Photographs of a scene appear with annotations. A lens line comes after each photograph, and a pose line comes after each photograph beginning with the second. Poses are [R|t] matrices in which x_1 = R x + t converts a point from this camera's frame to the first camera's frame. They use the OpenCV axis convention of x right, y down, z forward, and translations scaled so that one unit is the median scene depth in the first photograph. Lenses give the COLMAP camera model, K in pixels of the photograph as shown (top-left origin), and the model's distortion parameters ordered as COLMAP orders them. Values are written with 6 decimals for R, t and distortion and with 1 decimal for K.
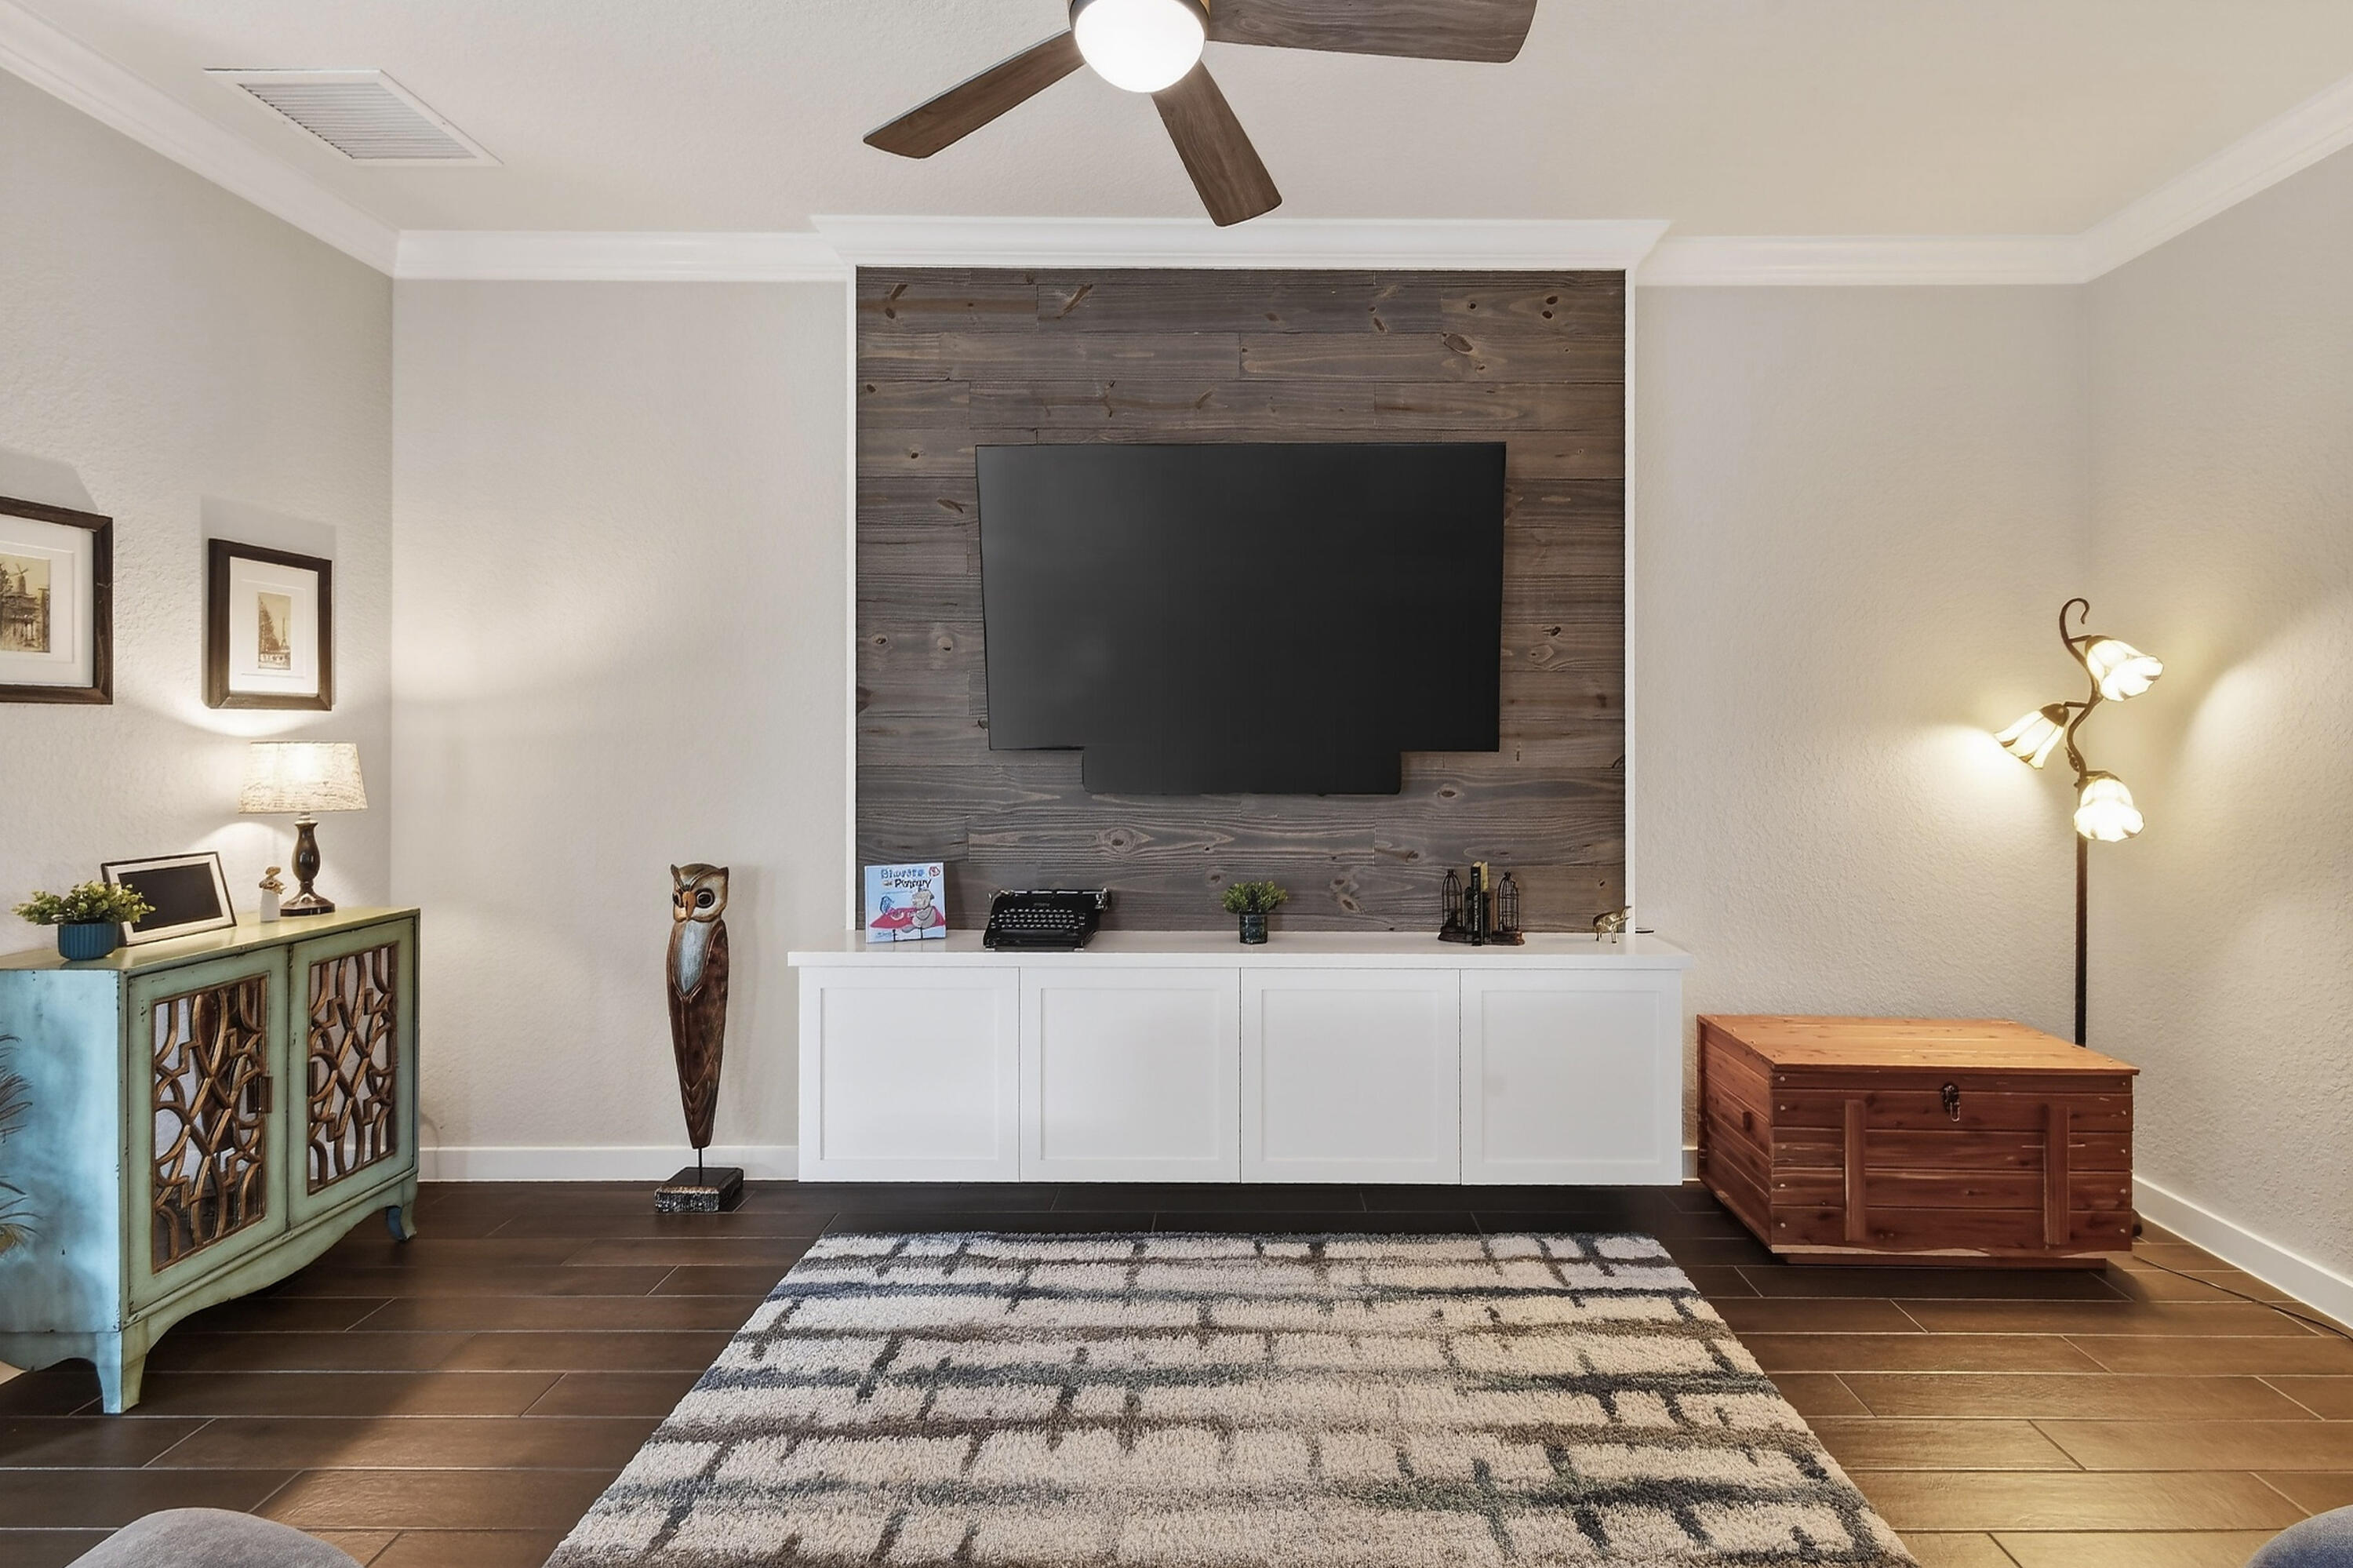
lens RADIAL K [[1139.6, 0, 1244.8], [0, 1139.6, 733.9], [0, 0, 1]] dist [0.004669, -0.000248]
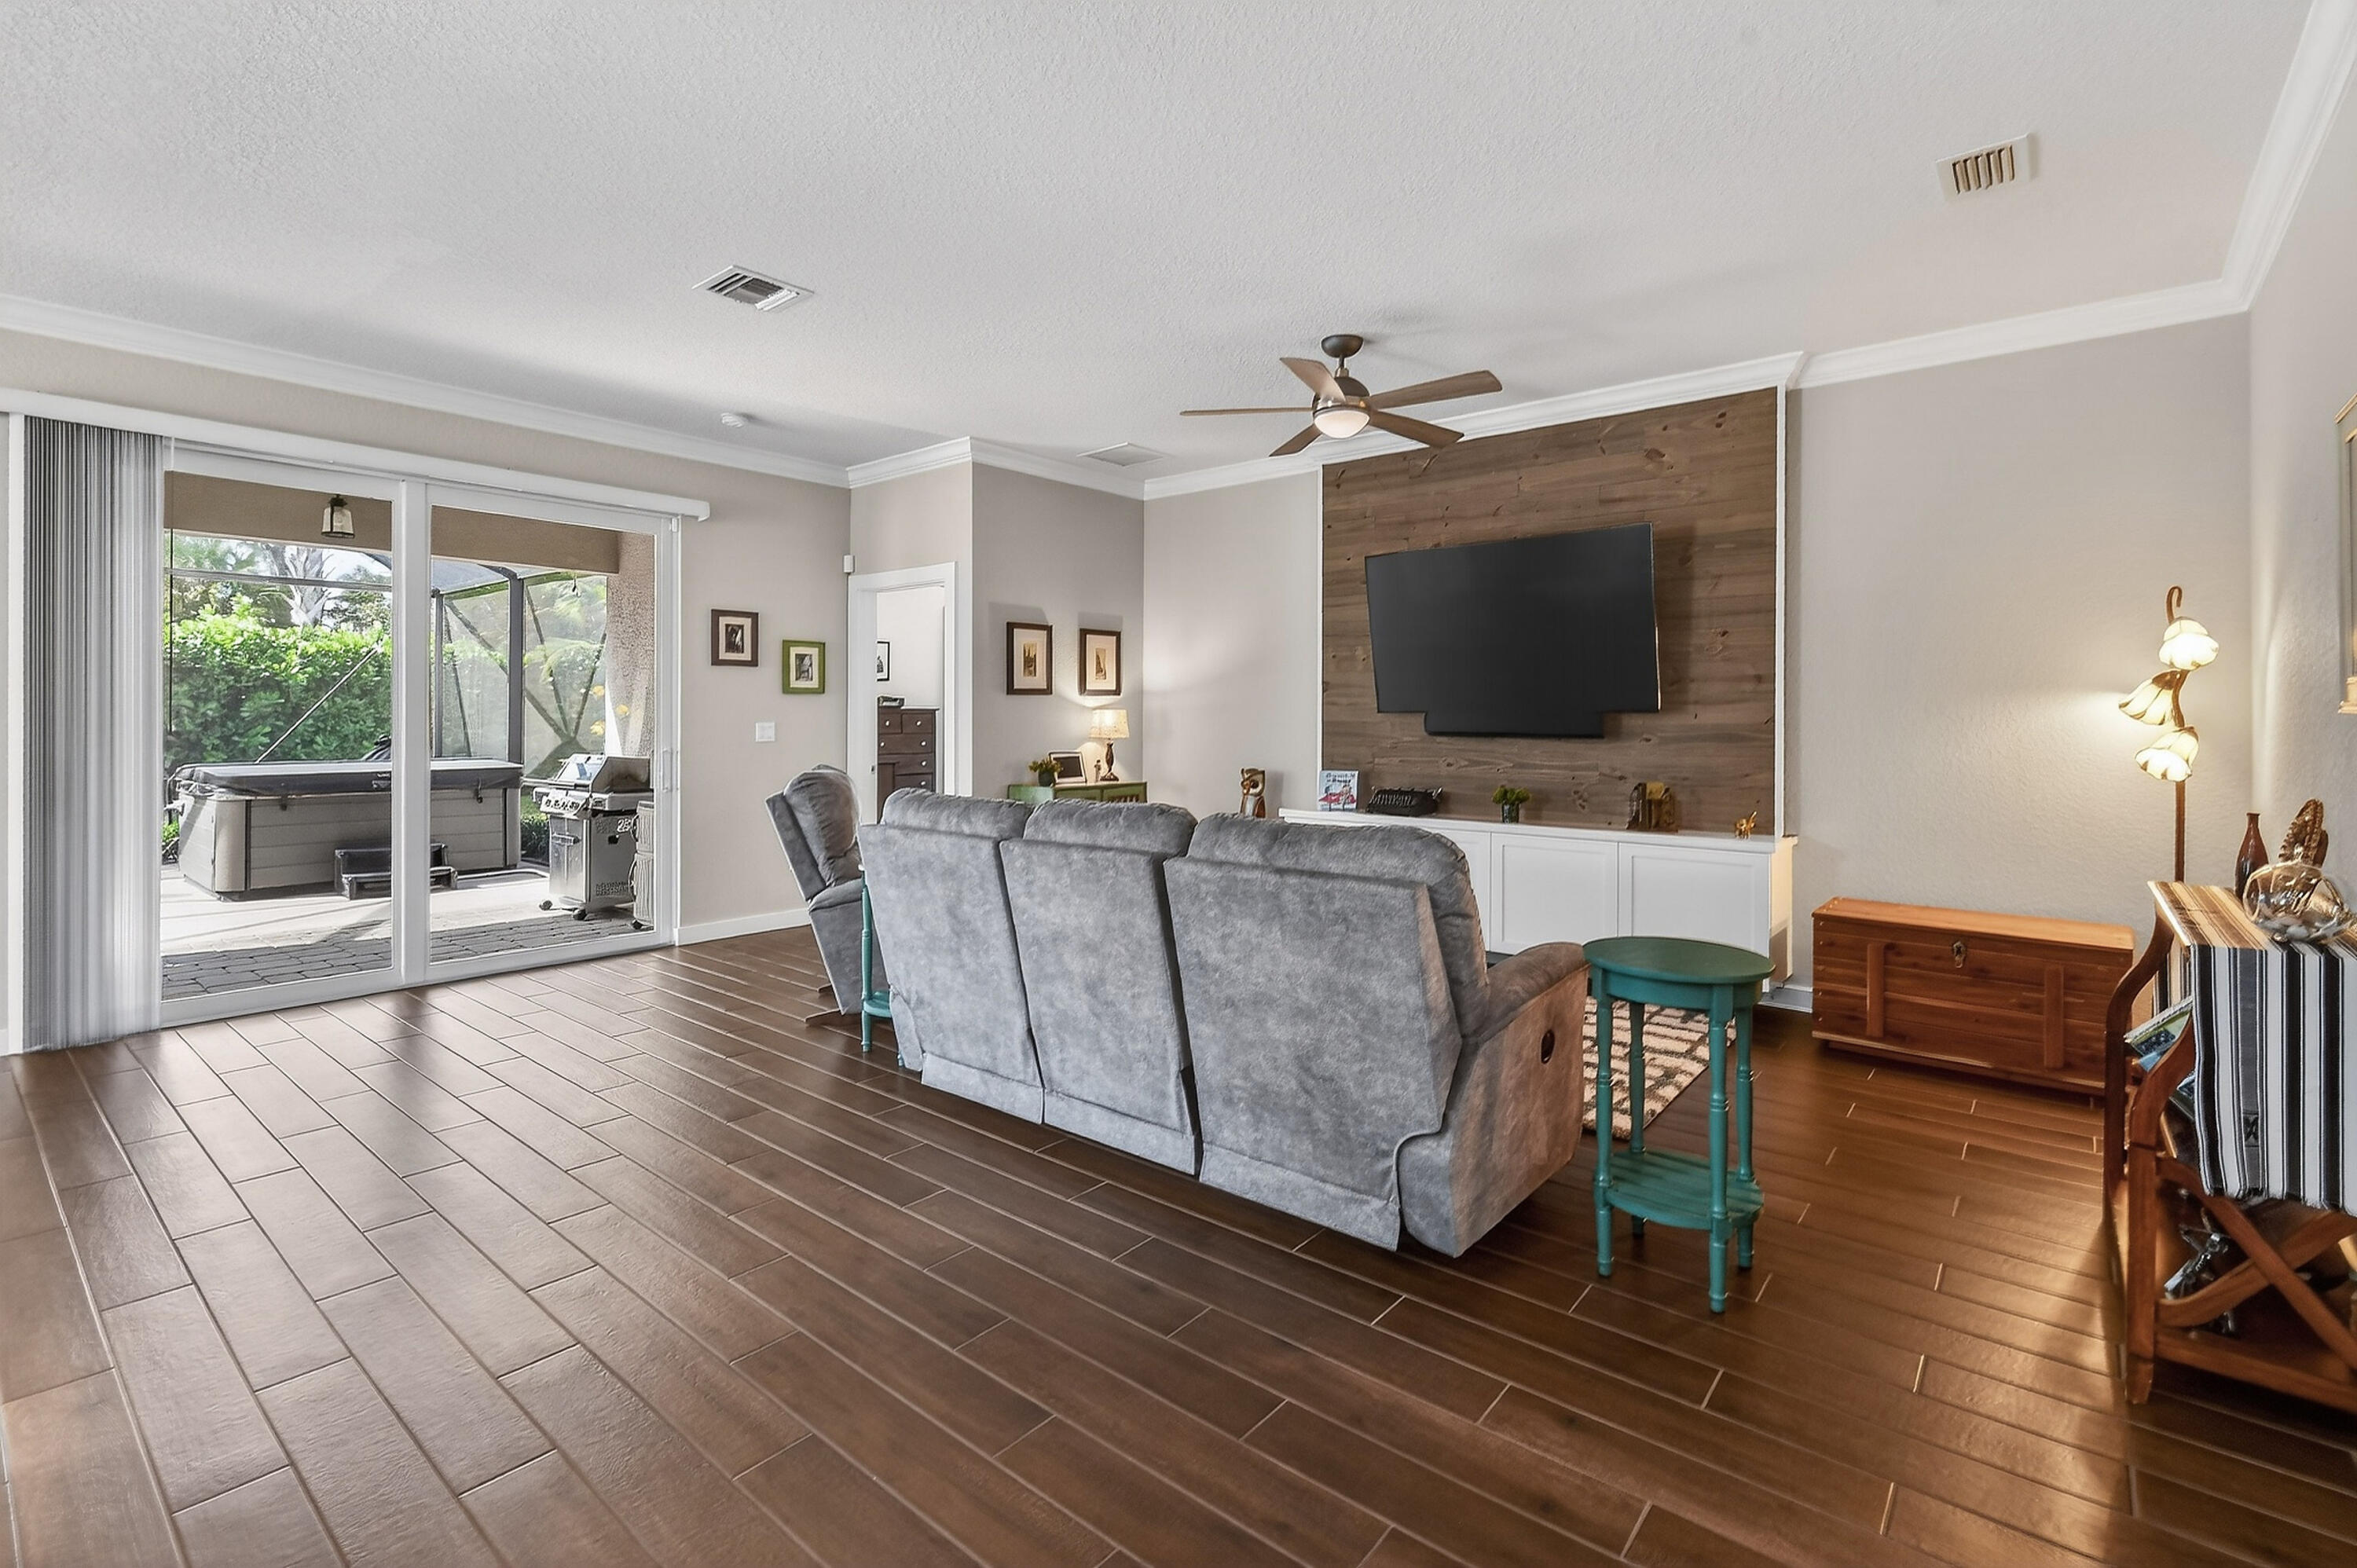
lens RADIAL K [[1133.8, 0, 1166.4], [0, 1133.8, 720.7], [0, 0, 1]] dist [-0.000989, 0.000045]
pose [[0.766837, 0.000447, -0.641842, 0.693054], [0.000838, 0.999998, 0.001698, 0.023548], [0.641842, -0.001840, 0.766835, -0.652387]]
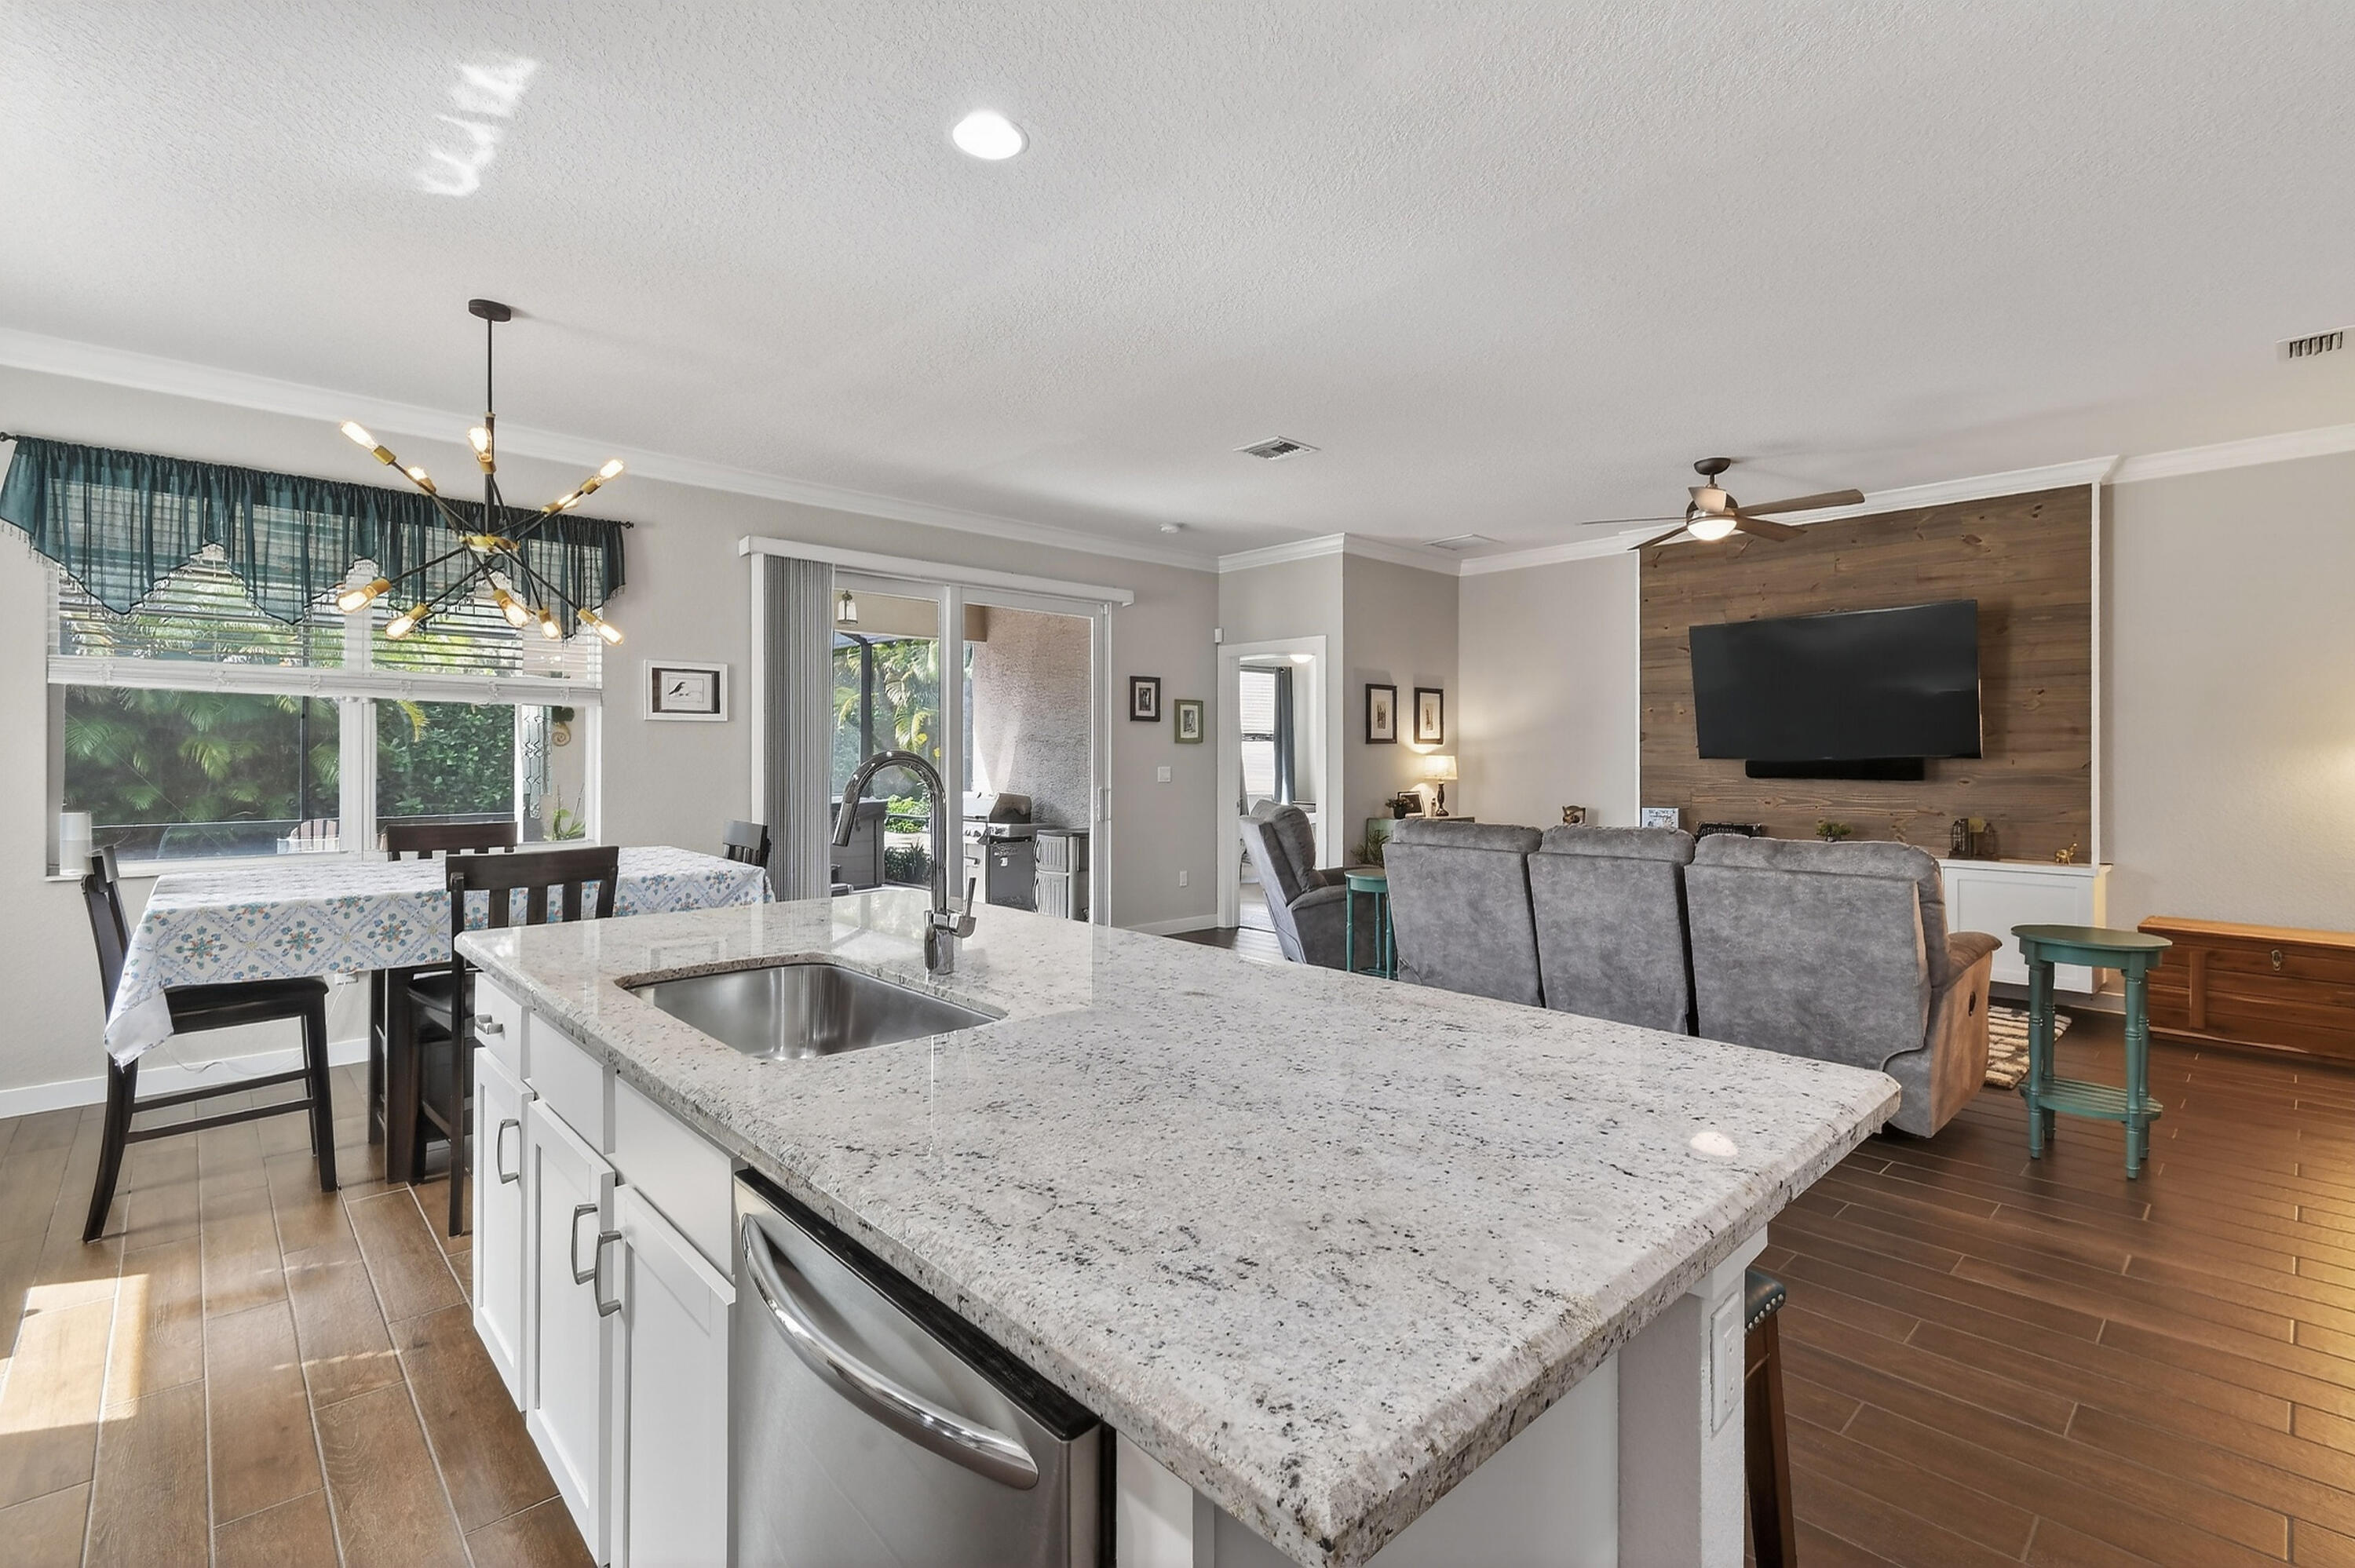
lens RADIAL K [[1150.7, 0, 1098.0], [0, 1150.7, 759.8], [0, 0, 1]] dist [0.001557, -0.006565]
pose [[0.668760, -0.000431, -0.743478, 0.643114], [0.001071, 0.999999, 0.000384, 0.013951], [0.743477, -0.001053, 0.668761, -1.343458]]
